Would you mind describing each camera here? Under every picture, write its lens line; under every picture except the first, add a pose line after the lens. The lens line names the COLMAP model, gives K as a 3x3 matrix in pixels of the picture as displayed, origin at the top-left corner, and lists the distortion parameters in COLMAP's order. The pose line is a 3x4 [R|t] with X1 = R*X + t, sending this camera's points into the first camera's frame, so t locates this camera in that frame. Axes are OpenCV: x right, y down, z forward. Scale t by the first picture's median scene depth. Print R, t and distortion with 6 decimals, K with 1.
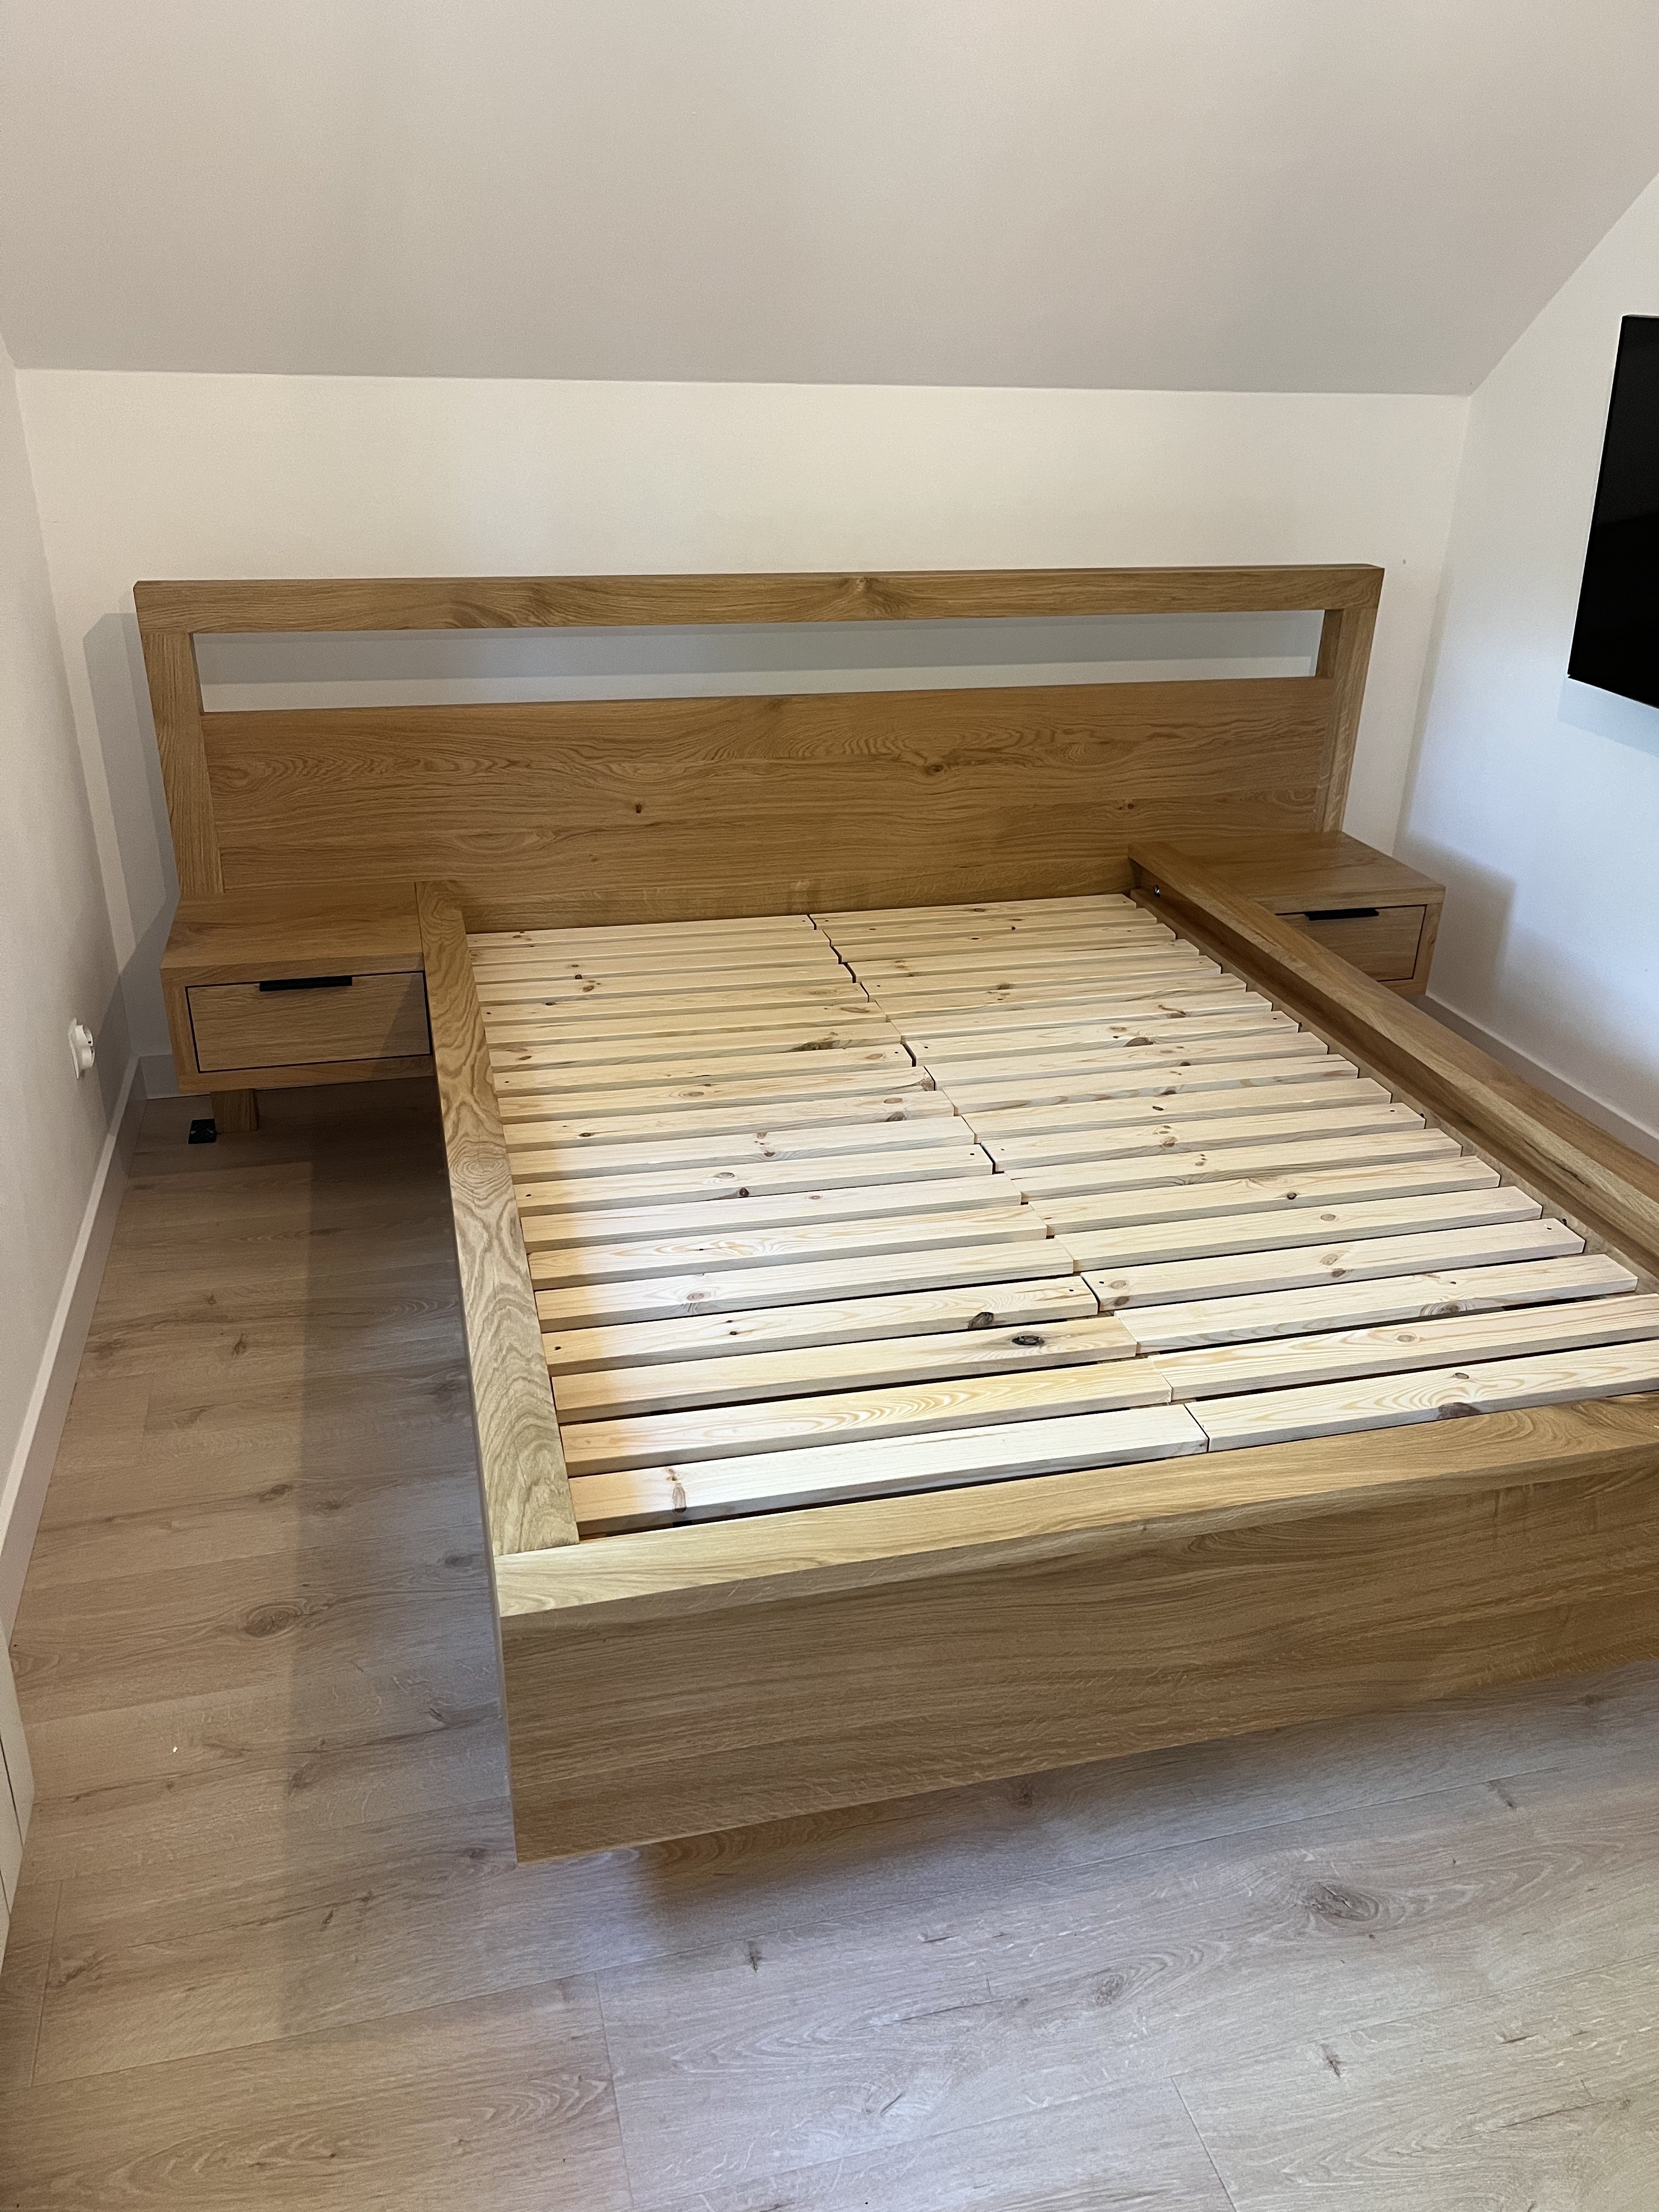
lens RADIAL K [[1667.6, 0, 819.4], [0, 1667.6, 1109.3], [0, 0, 1]] dist [0.050333, -0.075325]
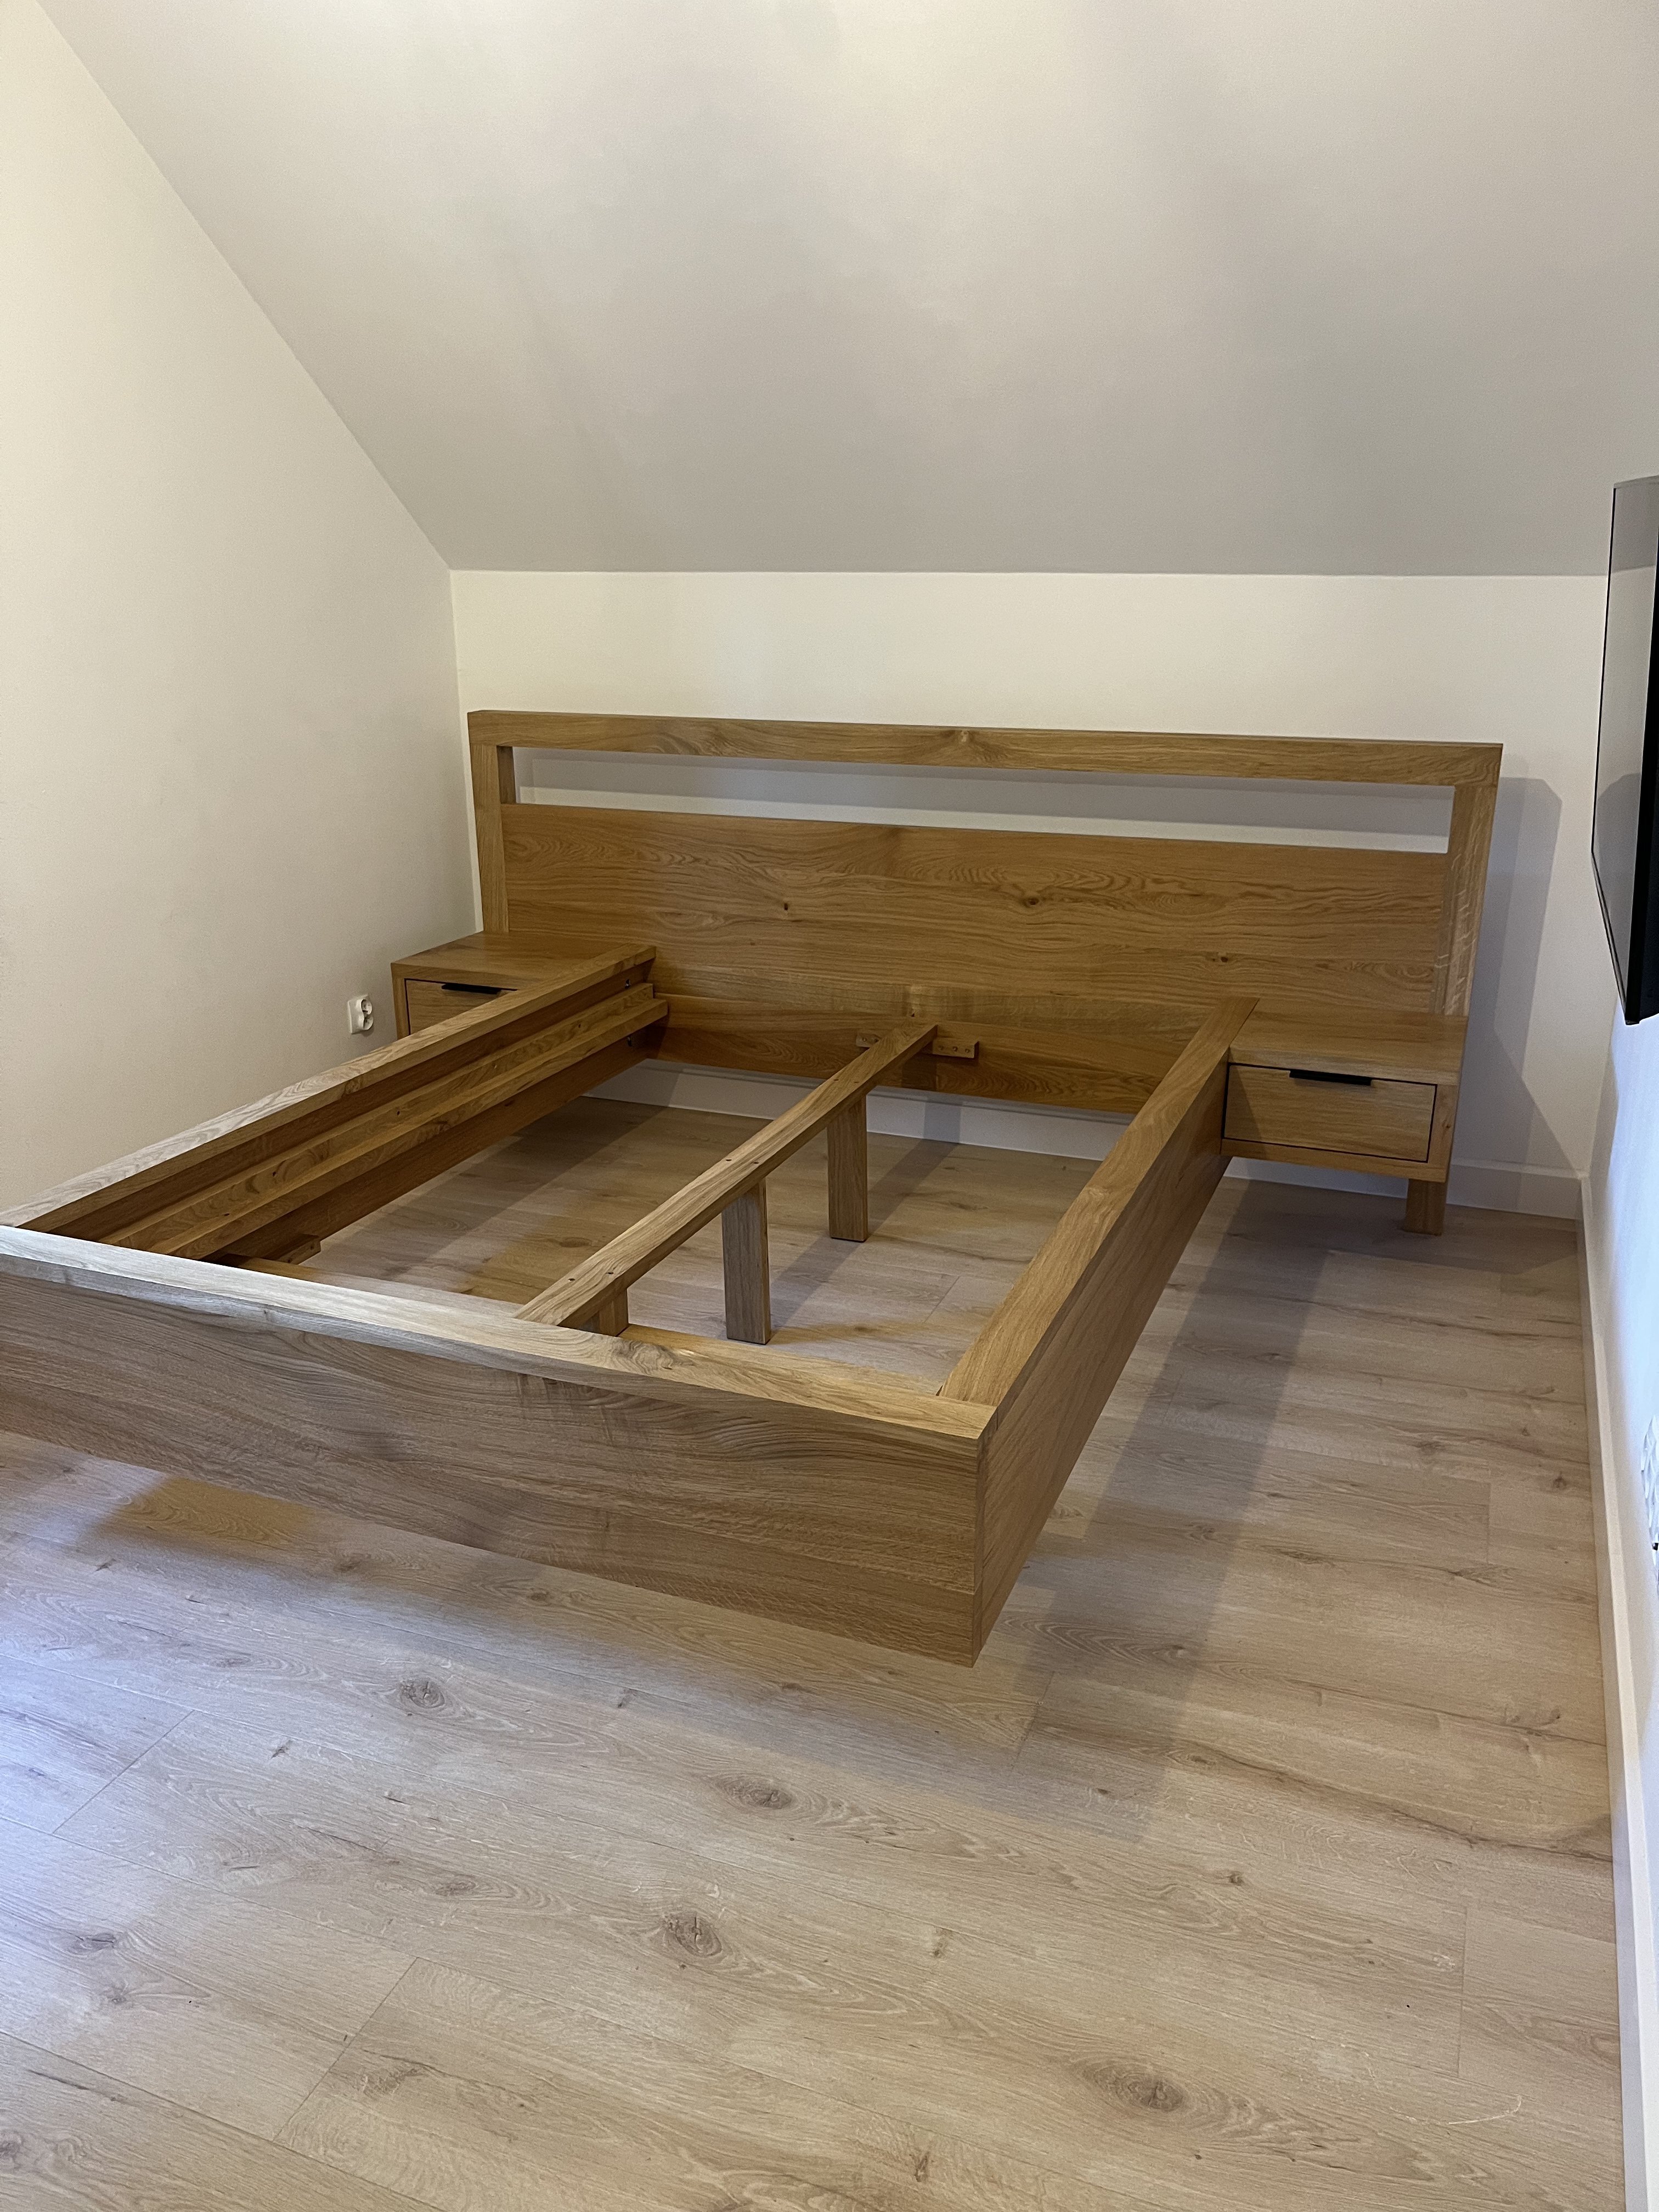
lens RADIAL K [[1667.6, 0, 825.1], [0, 1667.6, 1118.8], [0, 0, 1]] dist [0.050333, -0.075325]
pose [[0.809565, 0.166286, -0.562986, 0.782673], [-0.232319, 0.971497, -0.047126, 0.028648], [0.539103, 0.168944, 0.825122, 0.035314]]
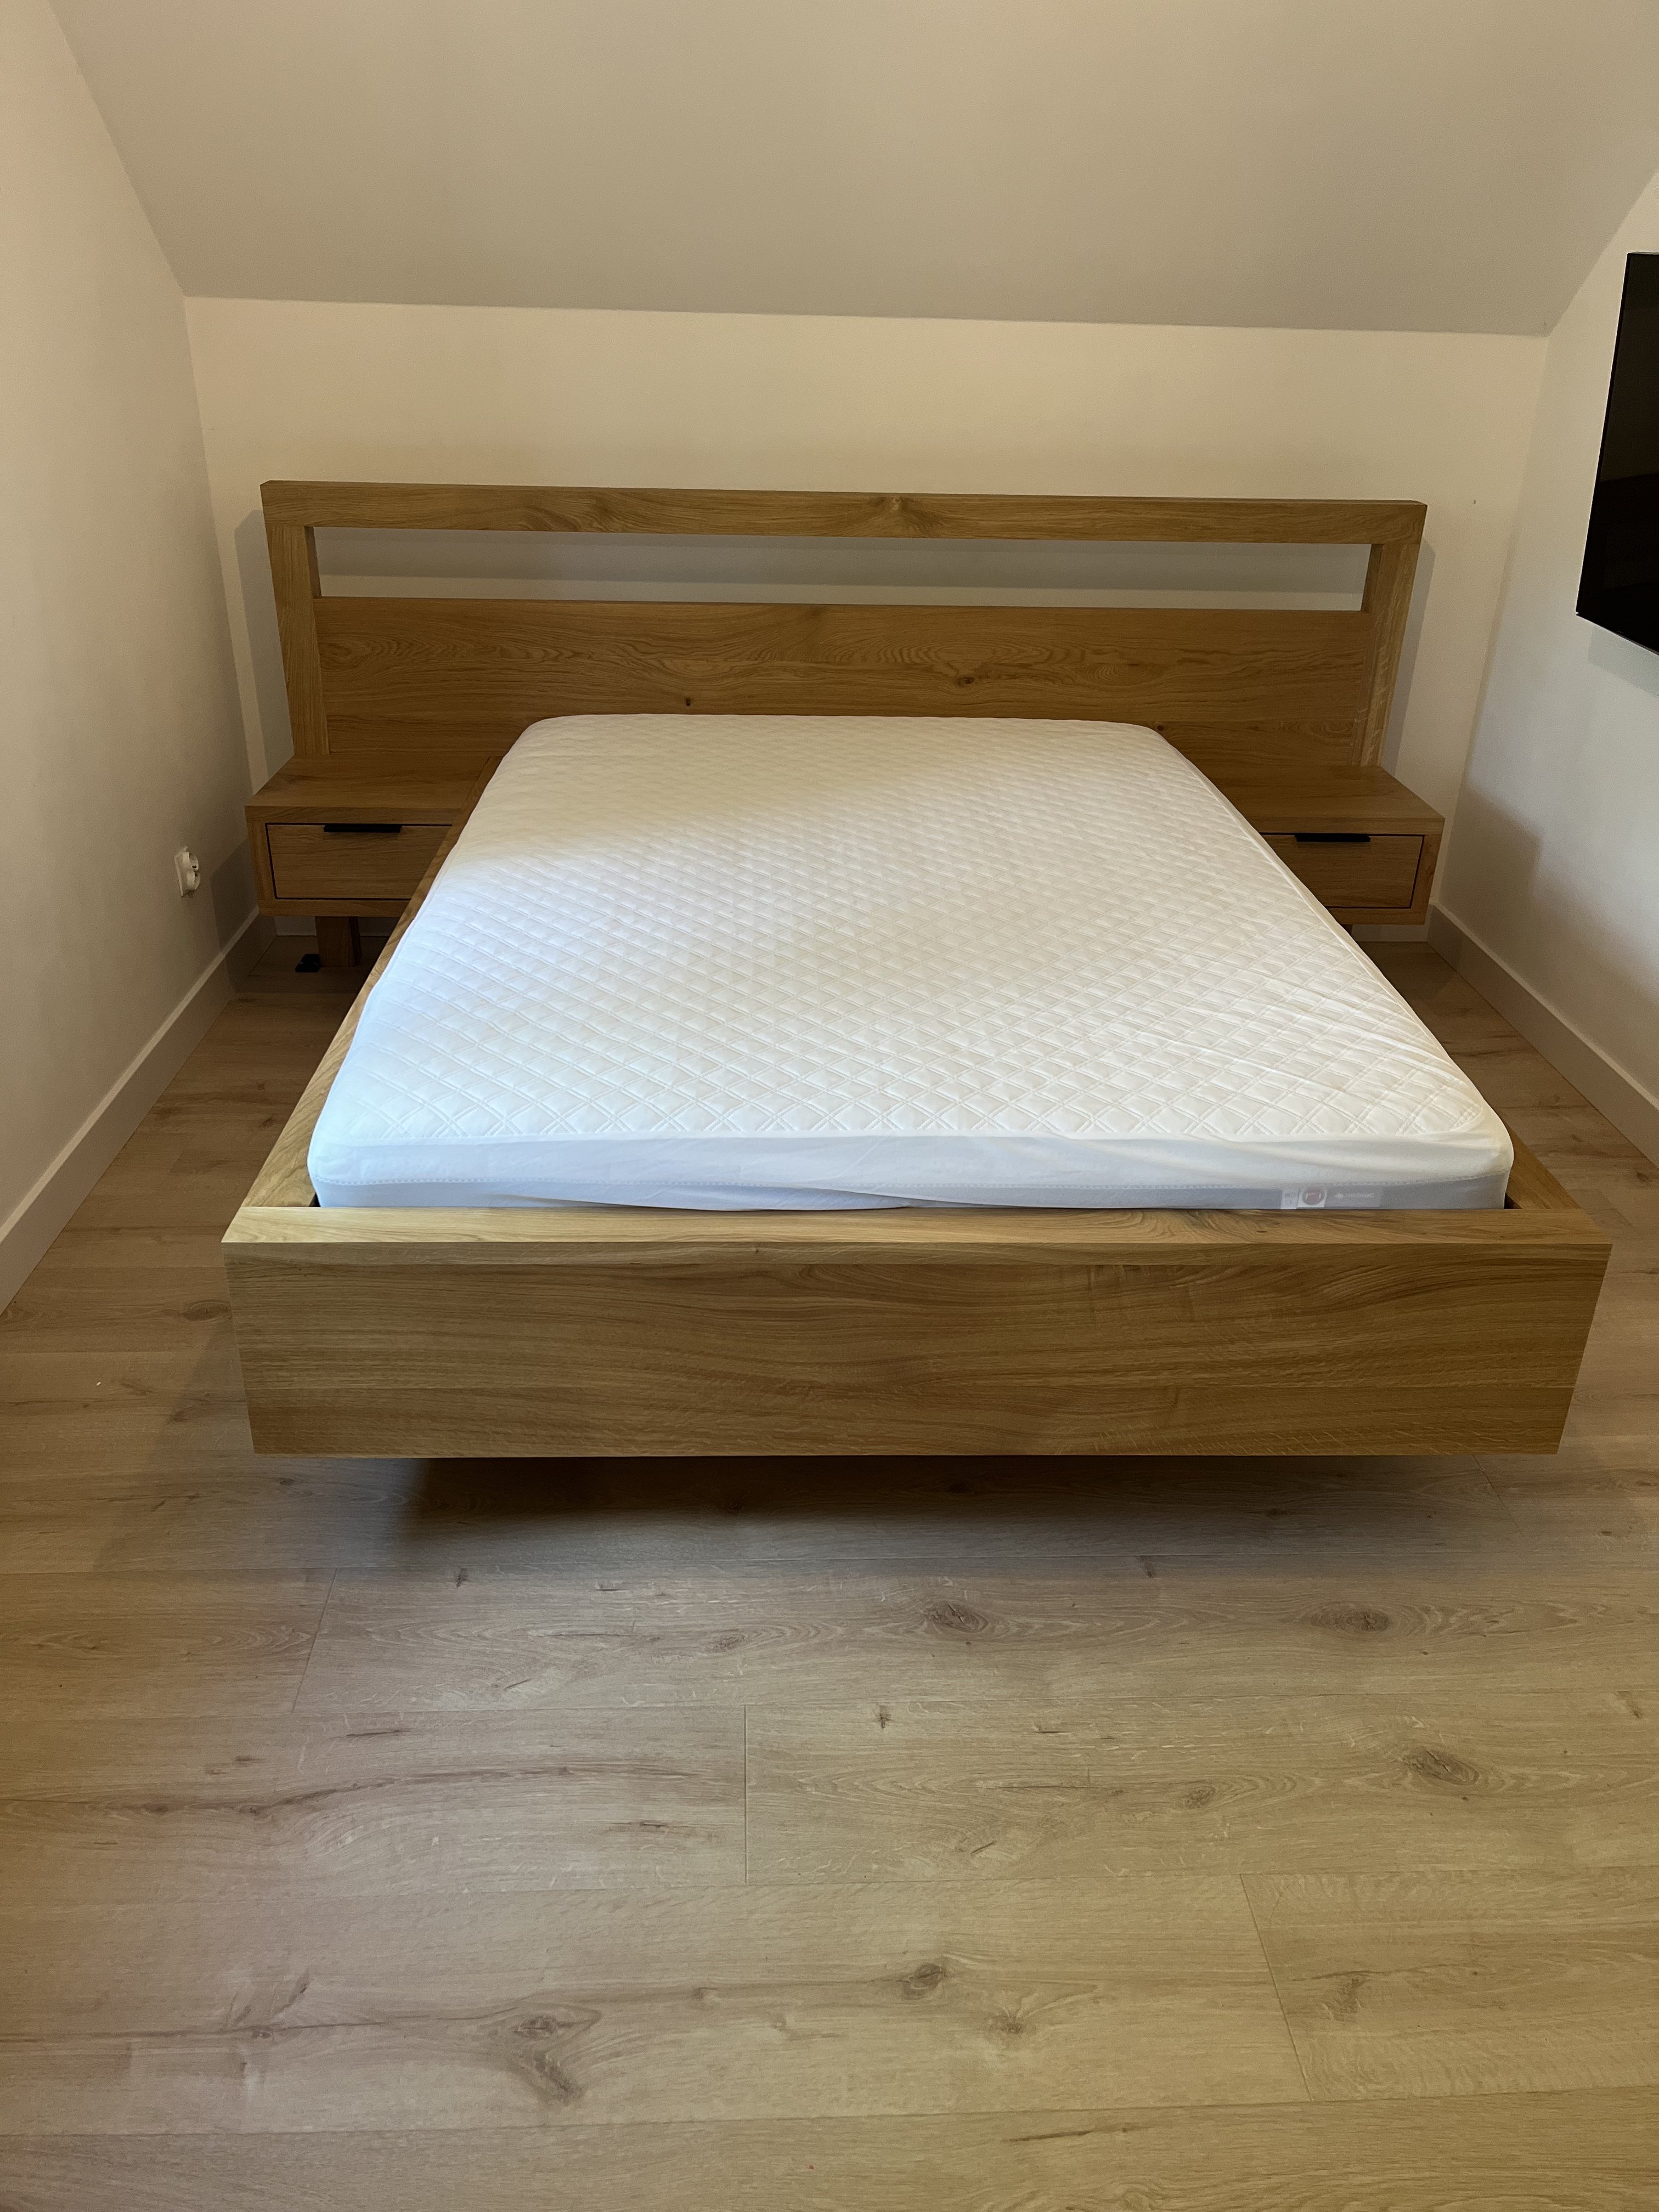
lens RADIAL K [[1667.6, 0, 823.7], [0, 1667.6, 1118.3], [0, 0, 1]] dist [0.050333, -0.075325]
pose [[0.977738, 0.095481, -0.186845, 0.265987], [-0.091238, 0.995340, 0.031201, 0.065650], [0.188953, -0.013459, 0.981894, -0.100783]]
